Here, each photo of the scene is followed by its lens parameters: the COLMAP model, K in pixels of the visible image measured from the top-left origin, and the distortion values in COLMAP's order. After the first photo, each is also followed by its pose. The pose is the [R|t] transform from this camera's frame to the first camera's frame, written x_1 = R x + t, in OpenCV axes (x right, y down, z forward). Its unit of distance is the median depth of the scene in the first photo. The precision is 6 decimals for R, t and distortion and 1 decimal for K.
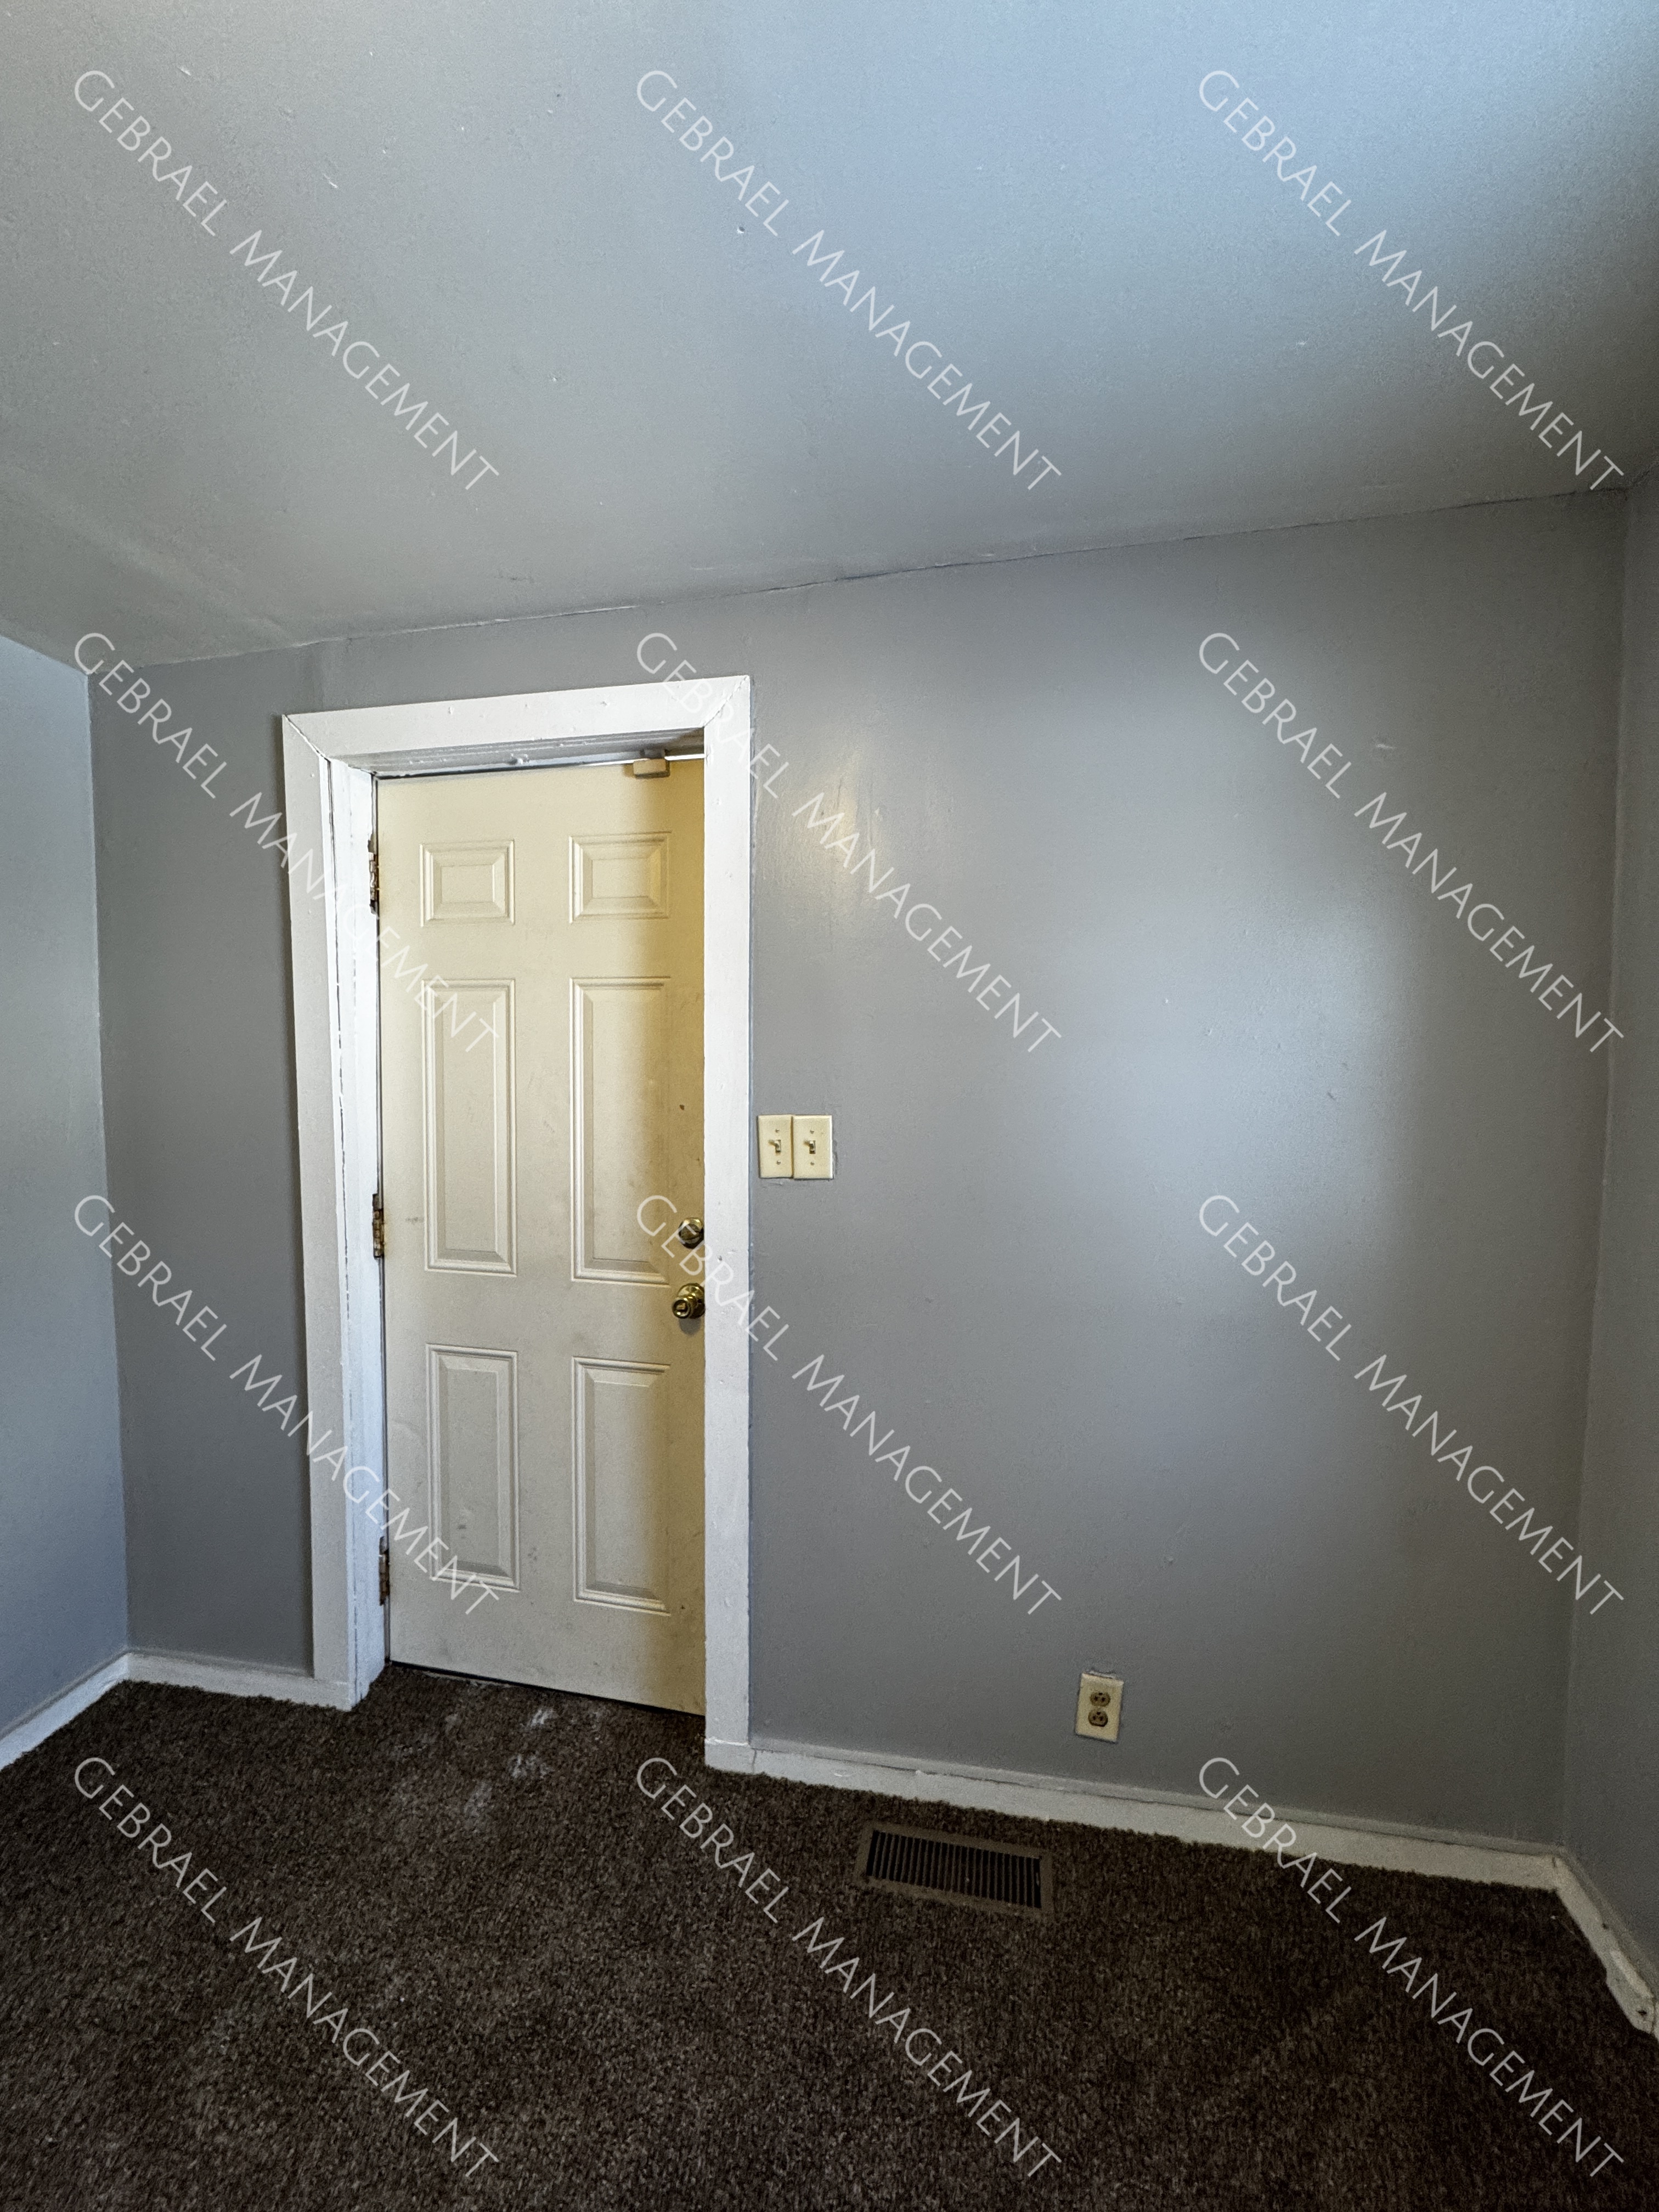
lens RADIAL K [[888.1, 0, 829.5], [0, 888.1, 1106.0], [0, 0, 1]] dist [0.000024, 0.000044]
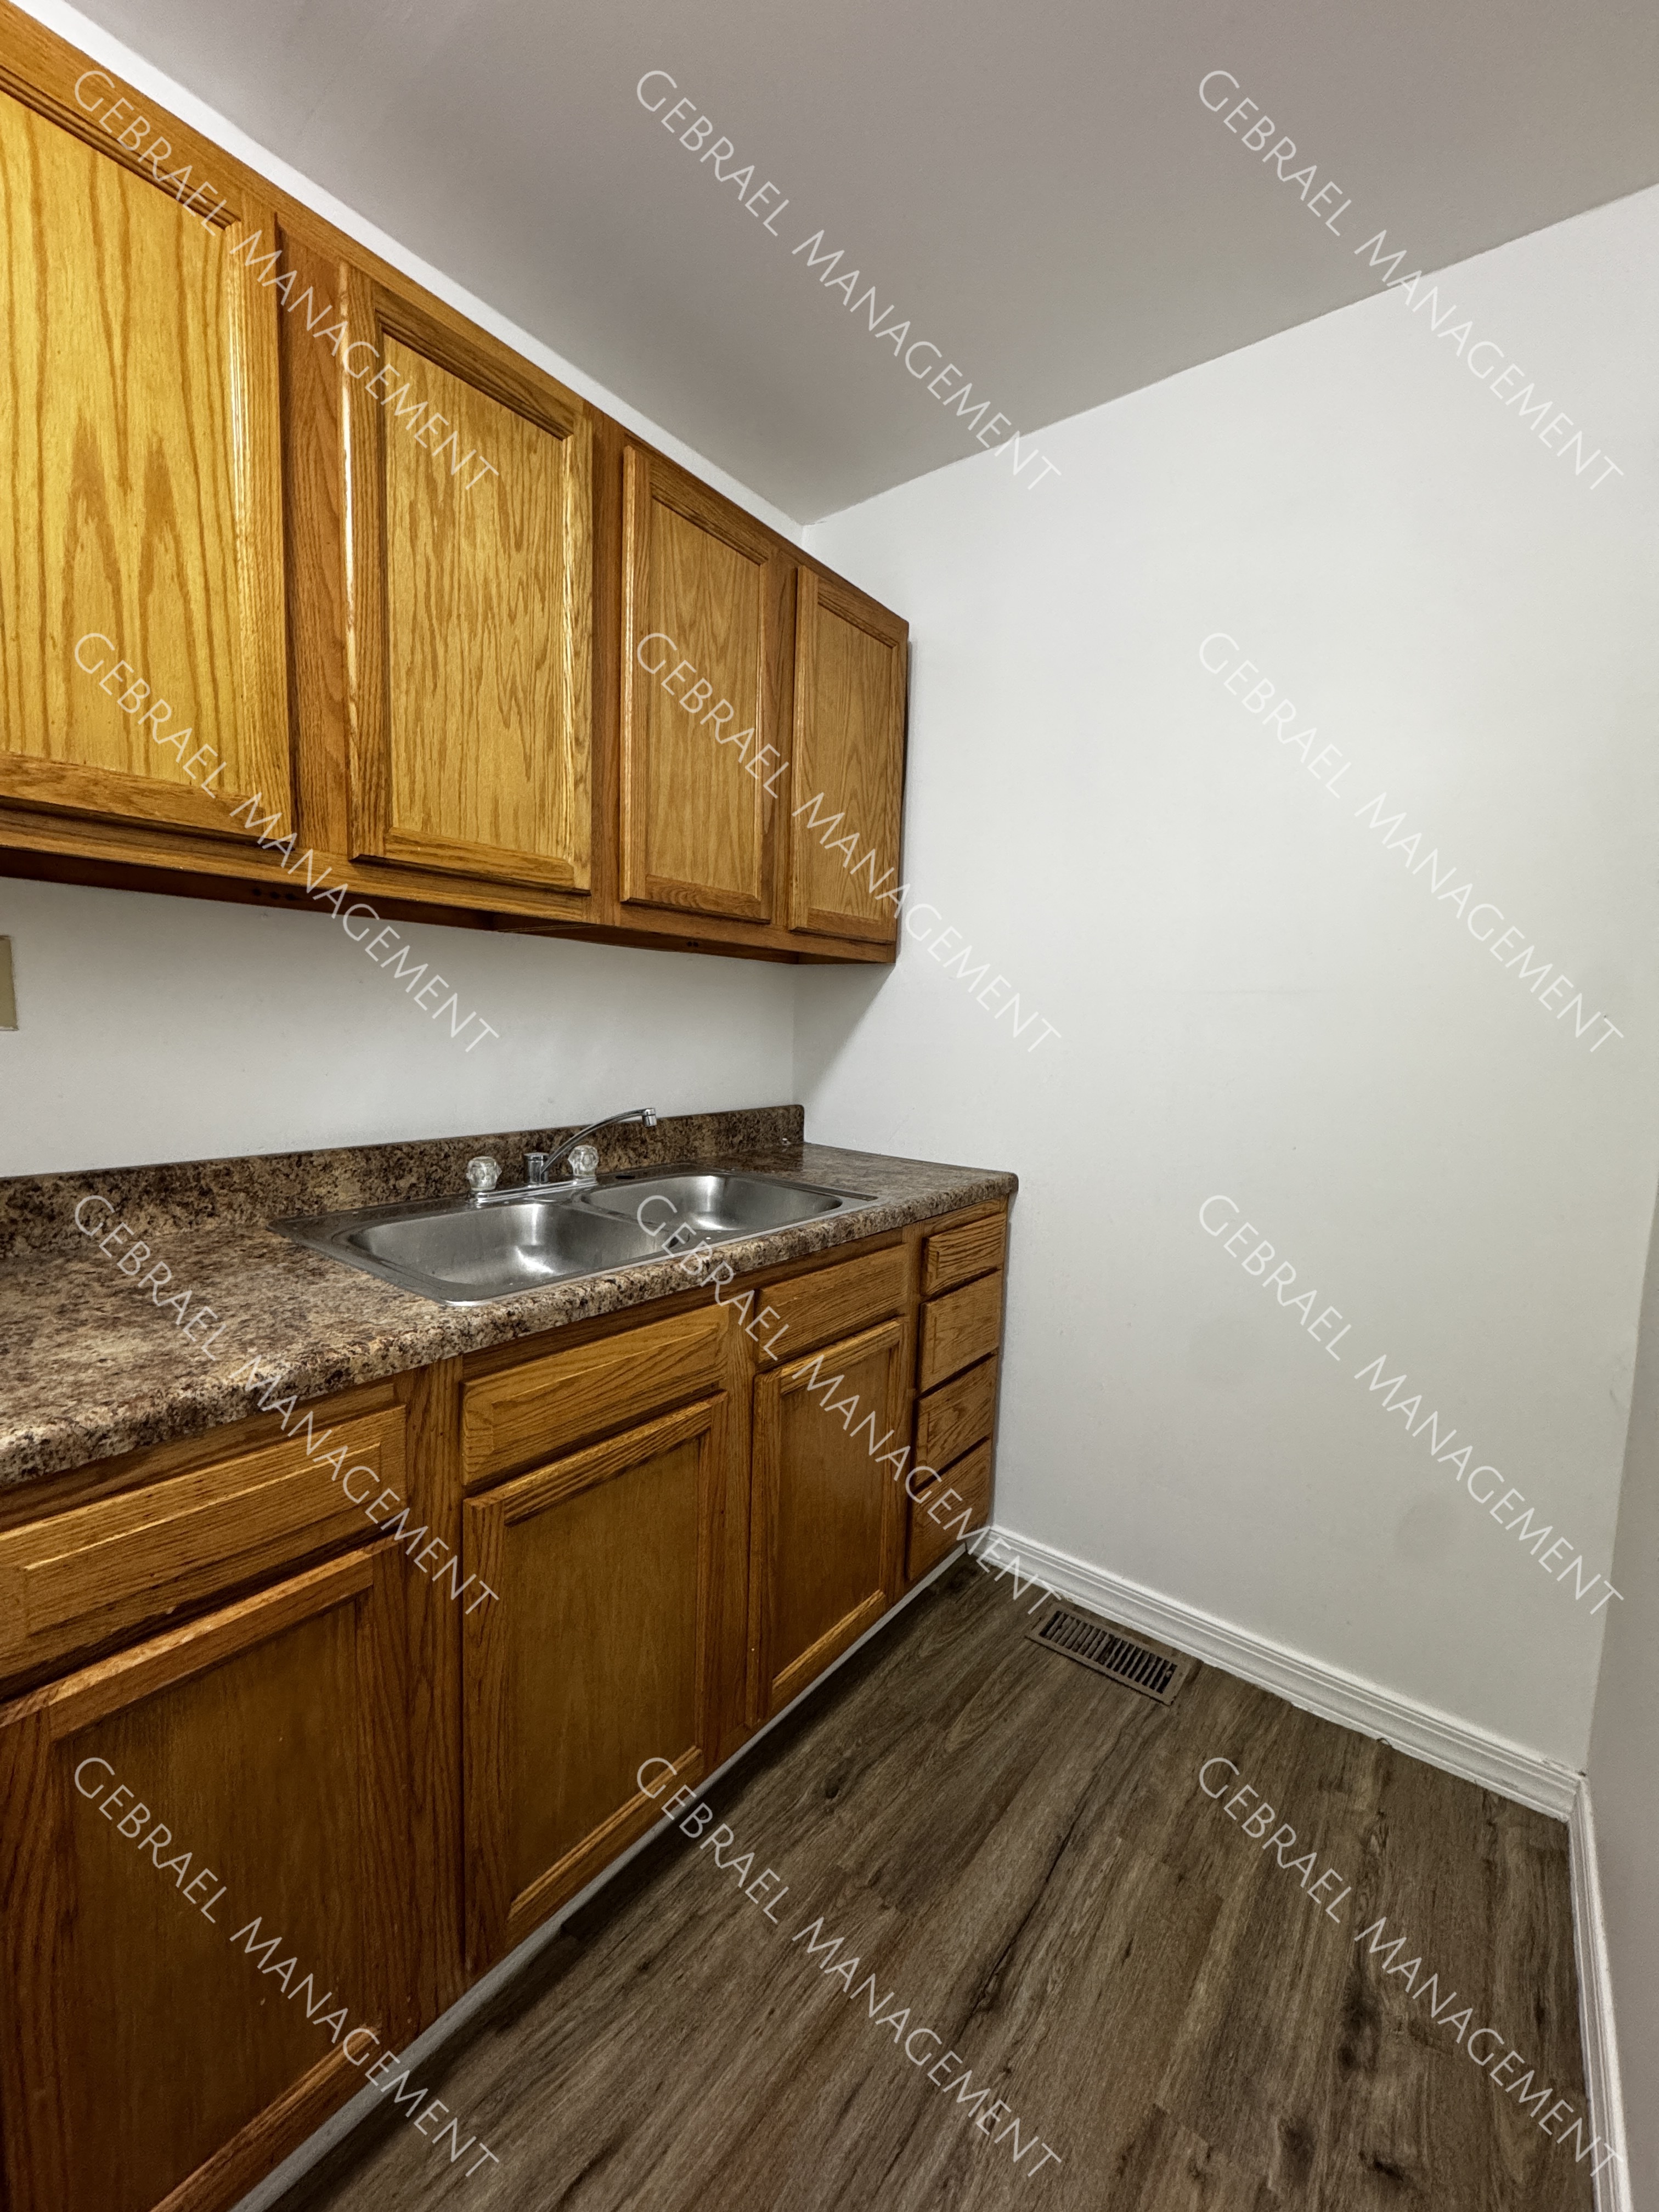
lens RADIAL K [[888.1, 0, 829.5], [0, 888.1, 1106.0], [0, 0, 1]] dist [0.000024, 0.000044]
pose [[1.000000, -0.000307, -0.000585, -1.274138], [0.000307, 1.000000, -0.000248, 0.000360], [0.000586, 0.000248, 1.000000, -0.000099]]
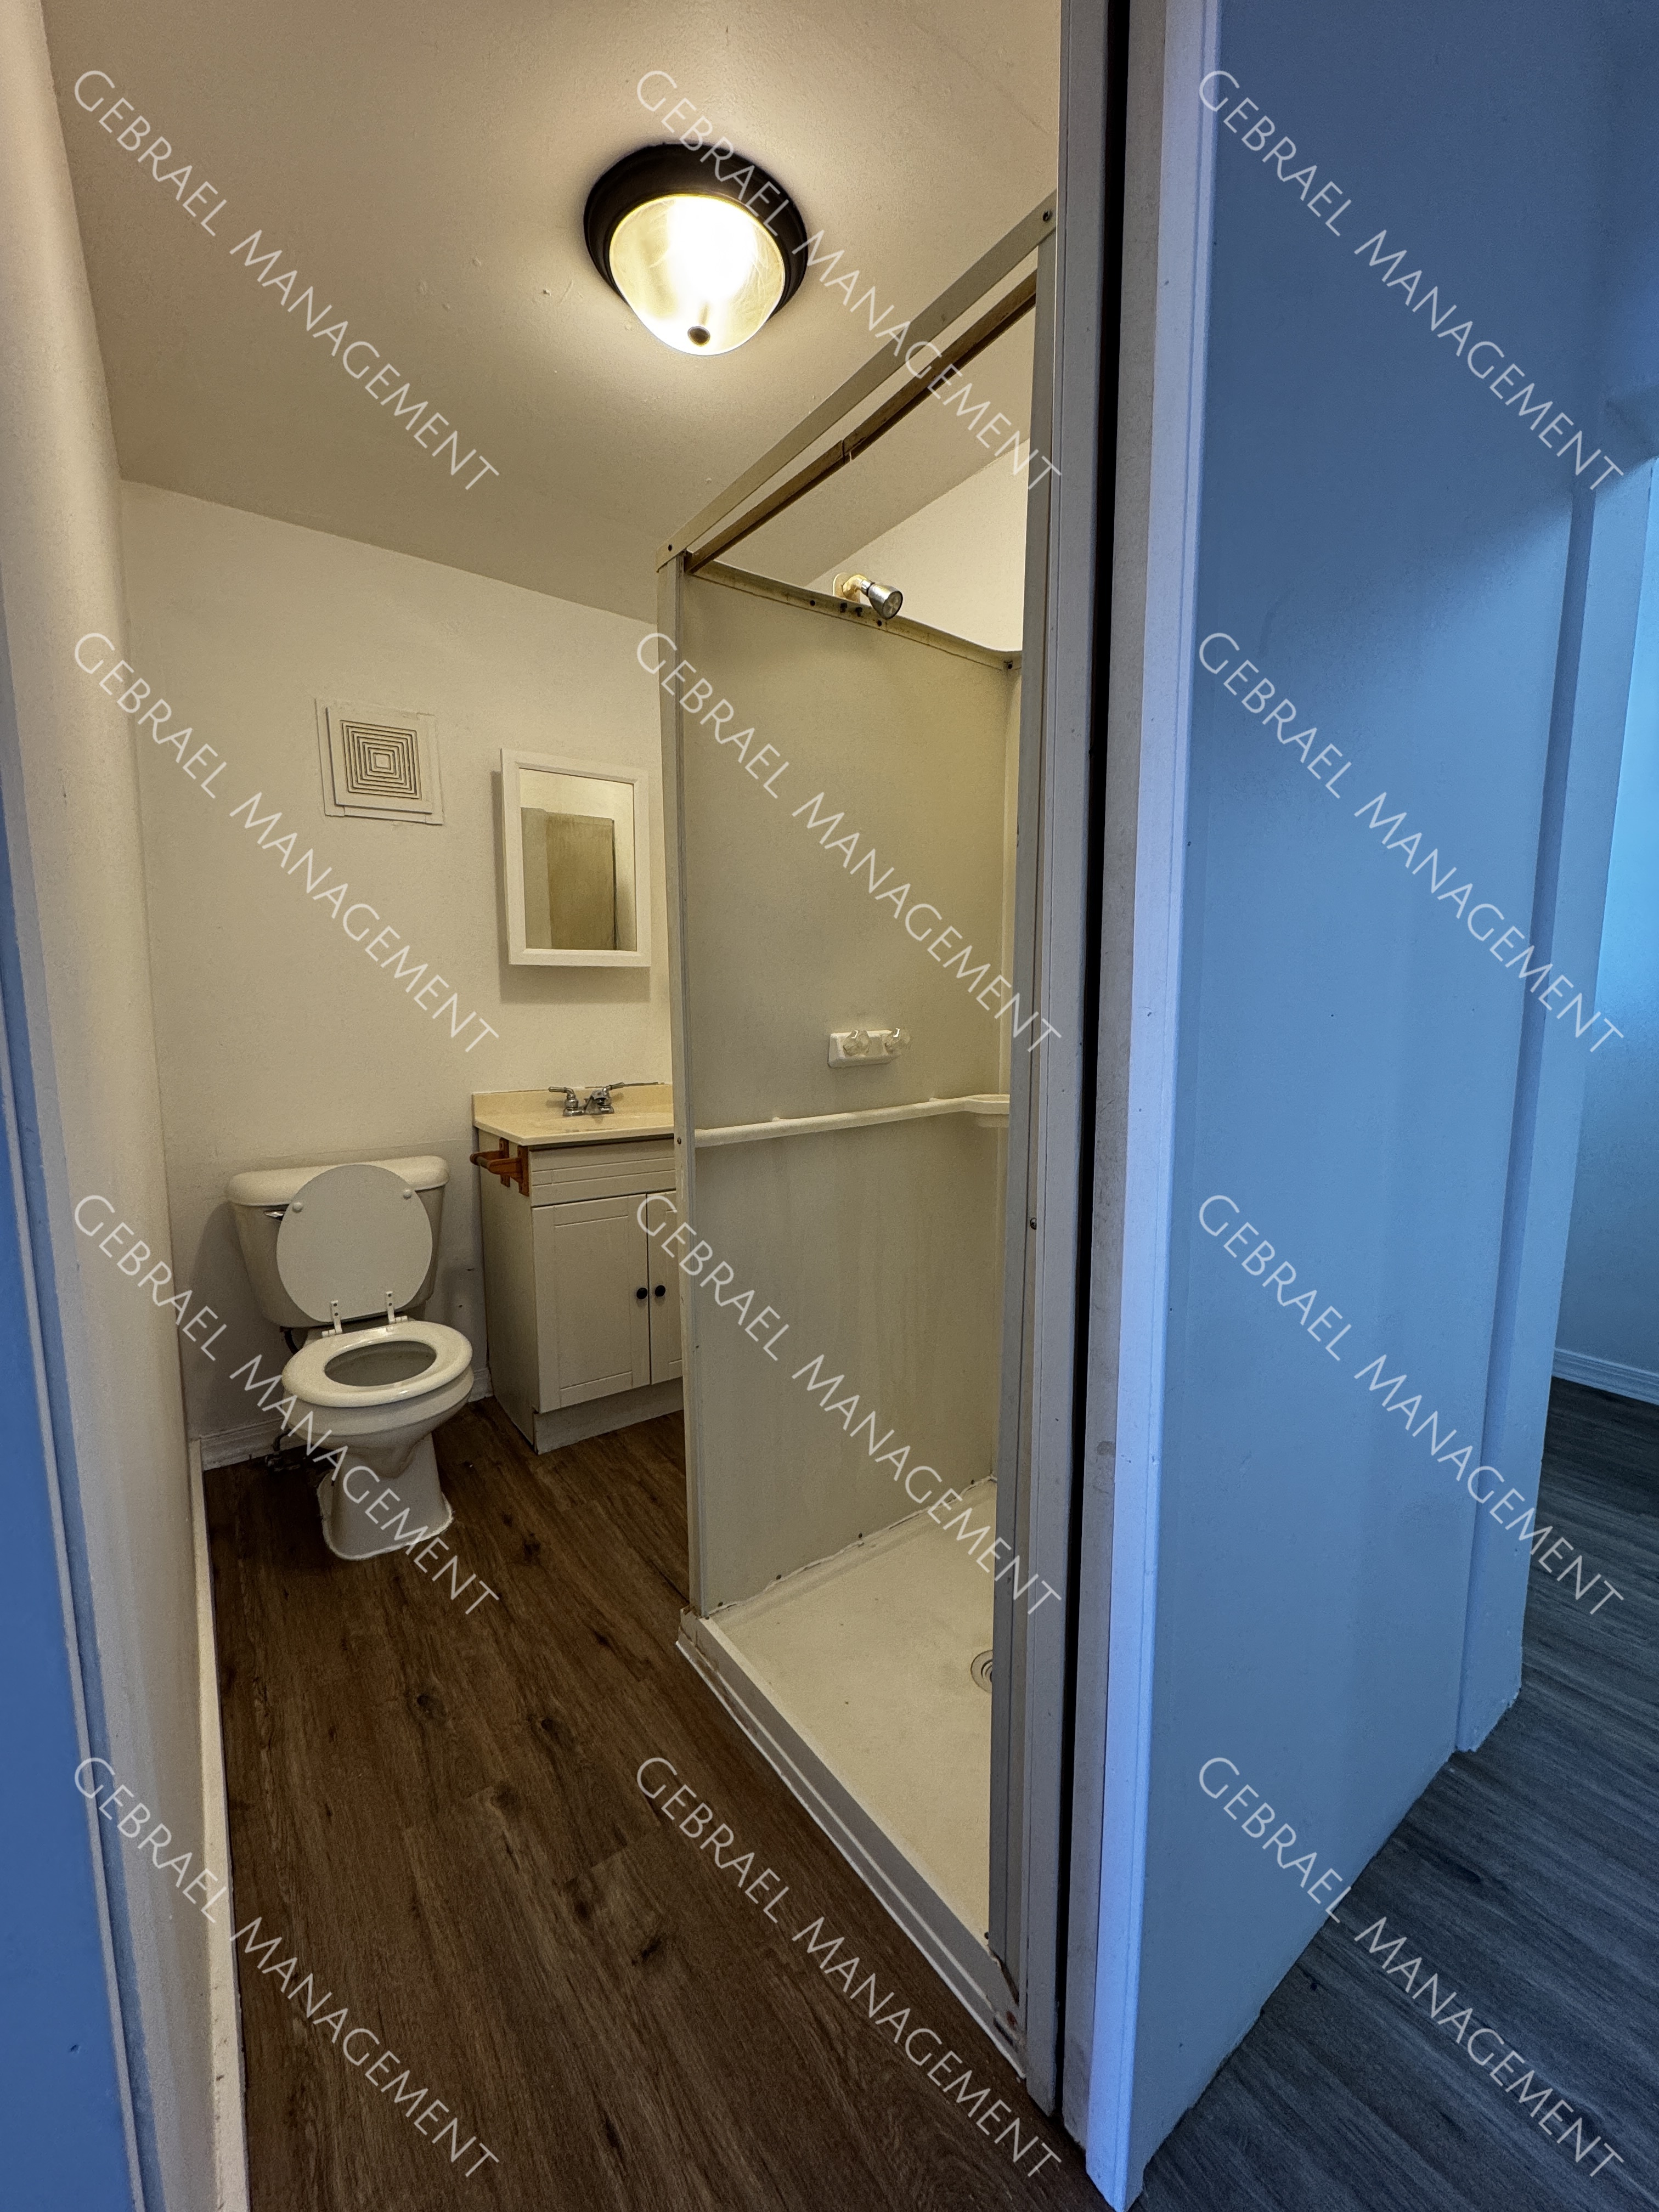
lens RADIAL K [[888.1, 0, 829.5], [0, 888.1, 1106.0], [0, 0, 1]] dist [0.000024, 0.000044]
pose [[1.000000, -0.000240, -0.000223, 0.637405], [0.000240, 1.000000, -0.000043, 0.000085], [0.000223, 0.000043, 1.000000, -0.000013]]
